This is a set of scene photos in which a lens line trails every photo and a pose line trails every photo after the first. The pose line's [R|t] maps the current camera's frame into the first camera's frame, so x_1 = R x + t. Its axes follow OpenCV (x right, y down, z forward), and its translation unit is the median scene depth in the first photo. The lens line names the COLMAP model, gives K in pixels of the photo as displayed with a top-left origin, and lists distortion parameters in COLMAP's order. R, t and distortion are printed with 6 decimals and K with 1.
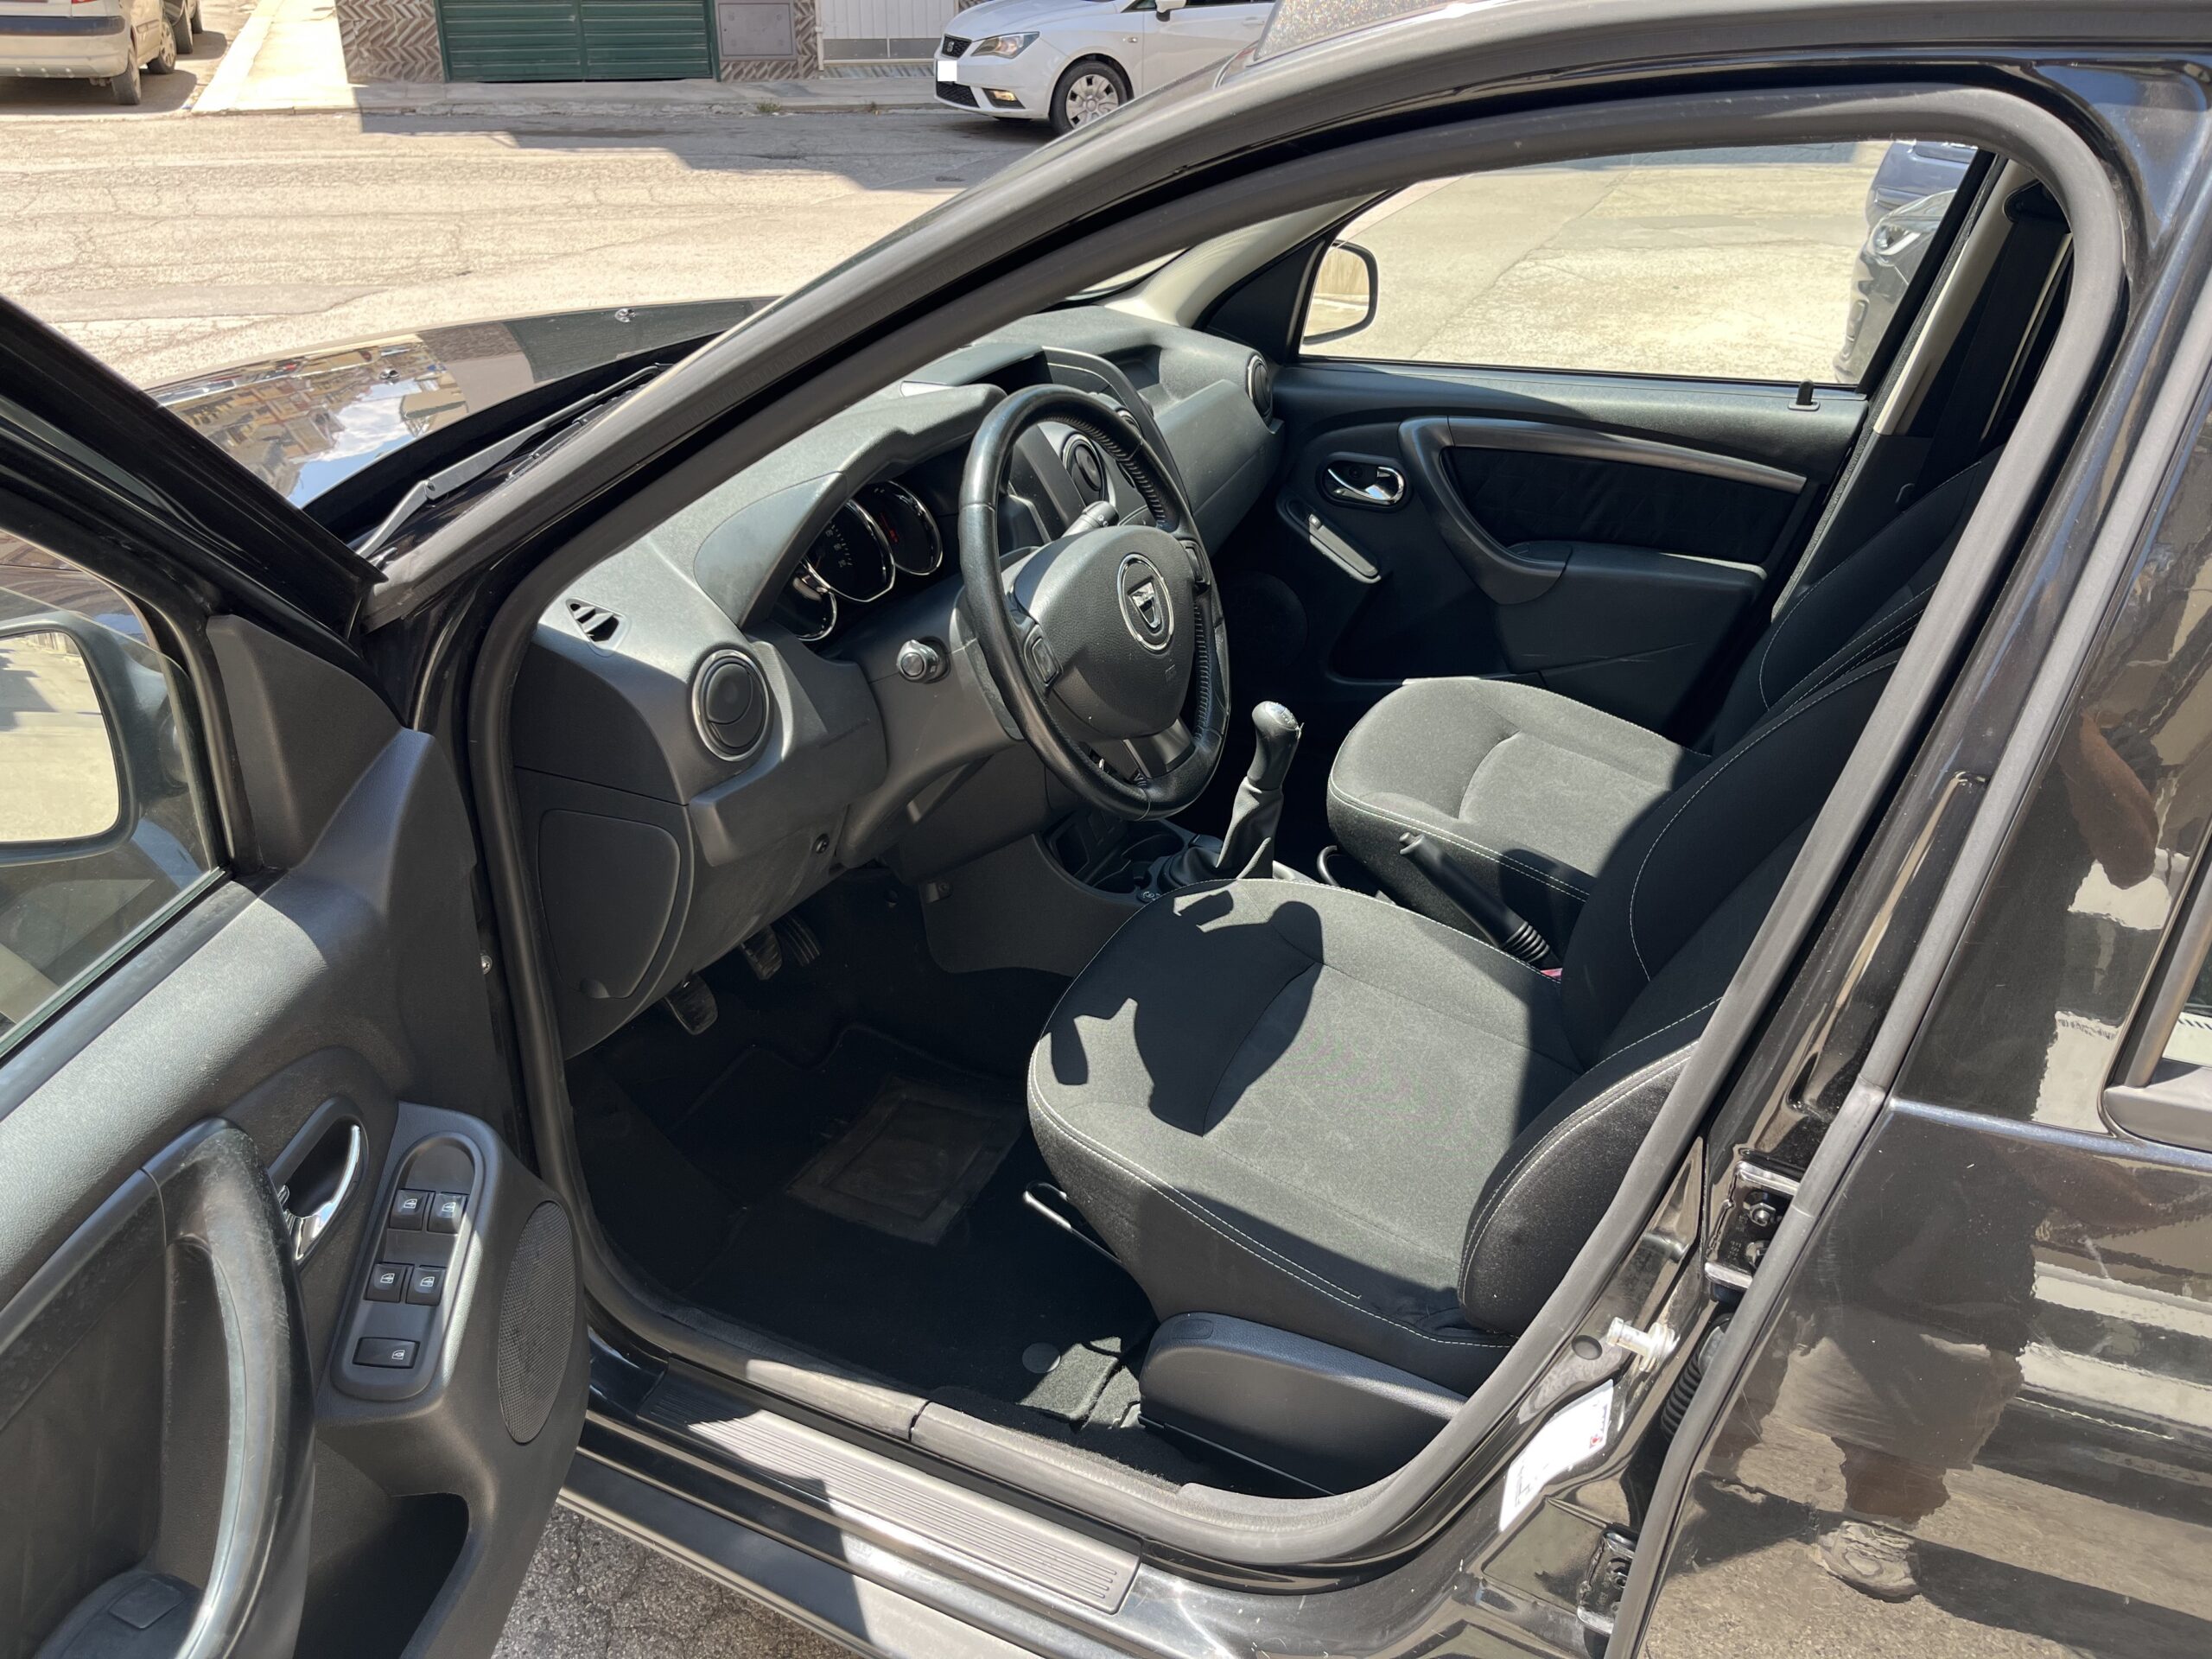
lens RADIAL K [[1717.5, 0, 1095.2], [0, 1717.5, 778.3], [0, 0, 1]] dist [0.010295, -0.005069]
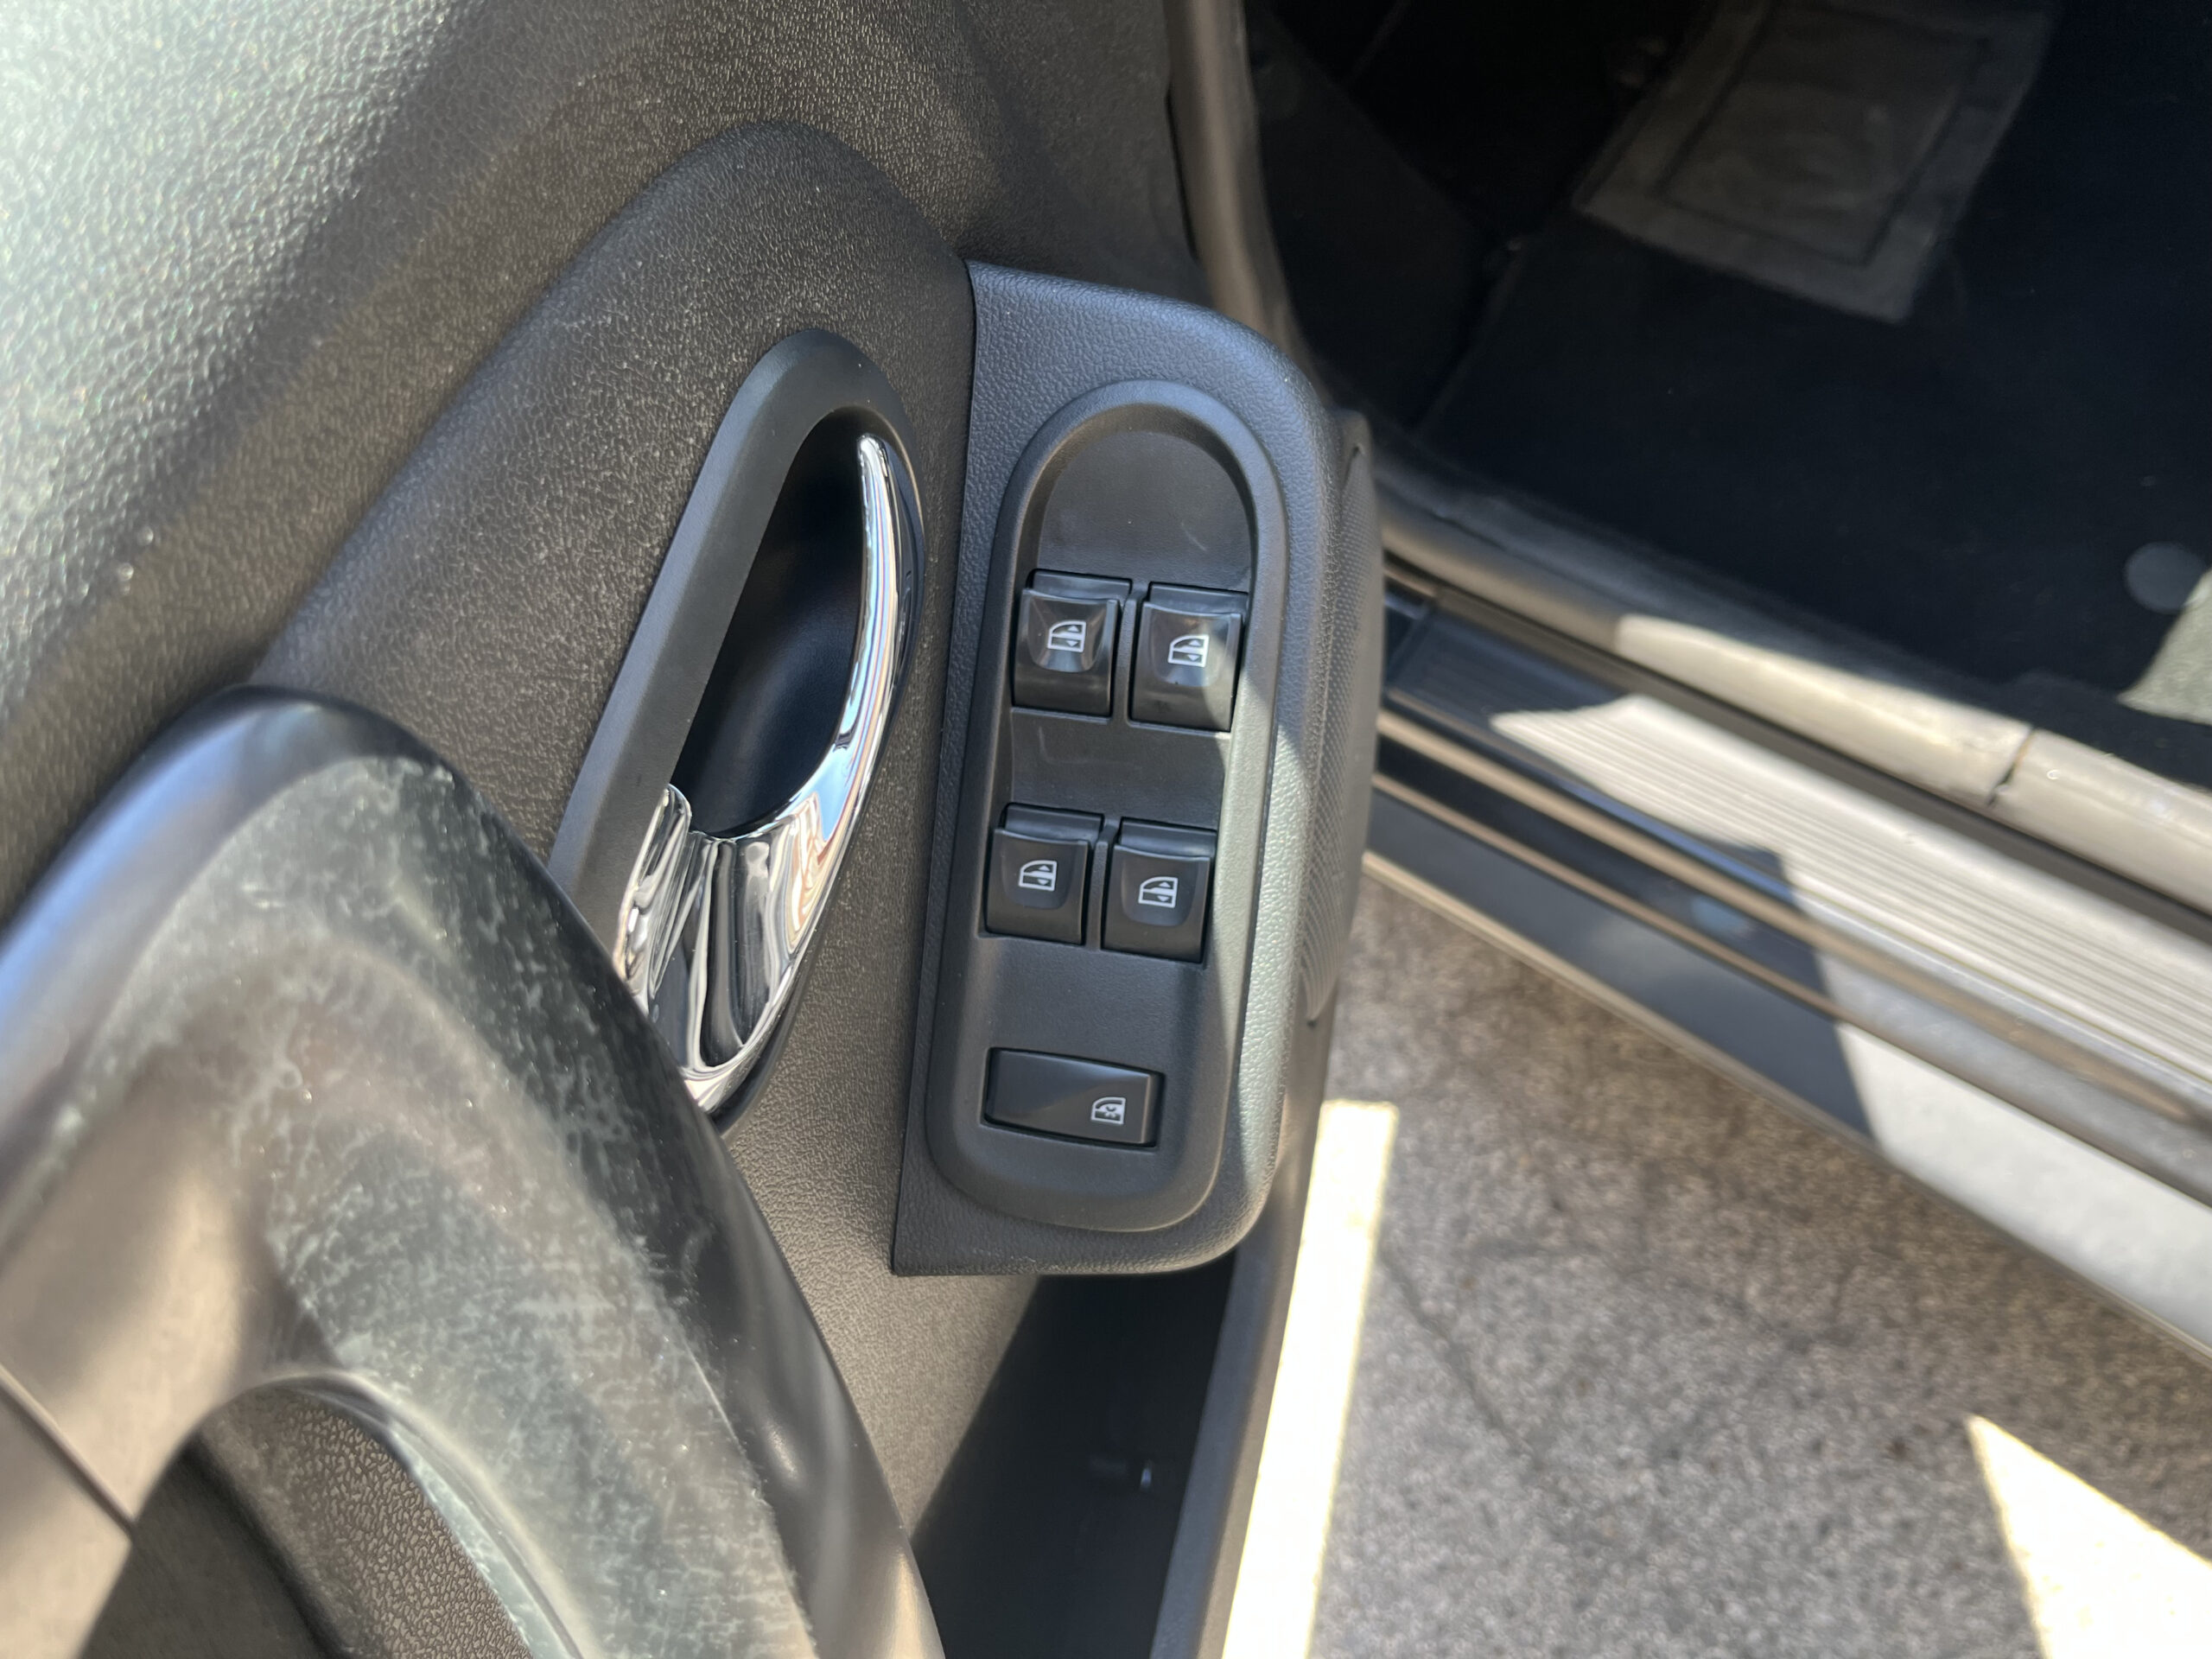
lens RADIAL K [[1717.5, 0, 1095.2], [0, 1717.5, 778.3], [0, 0, 1]] dist [0.010295, -0.005069]
pose [[0.974098, 0.069384, -0.215216, -0.250482], [0.076612, 0.794205, 0.602801, 0.064556], [0.212751, -0.603675, 0.768318, 0.577512]]
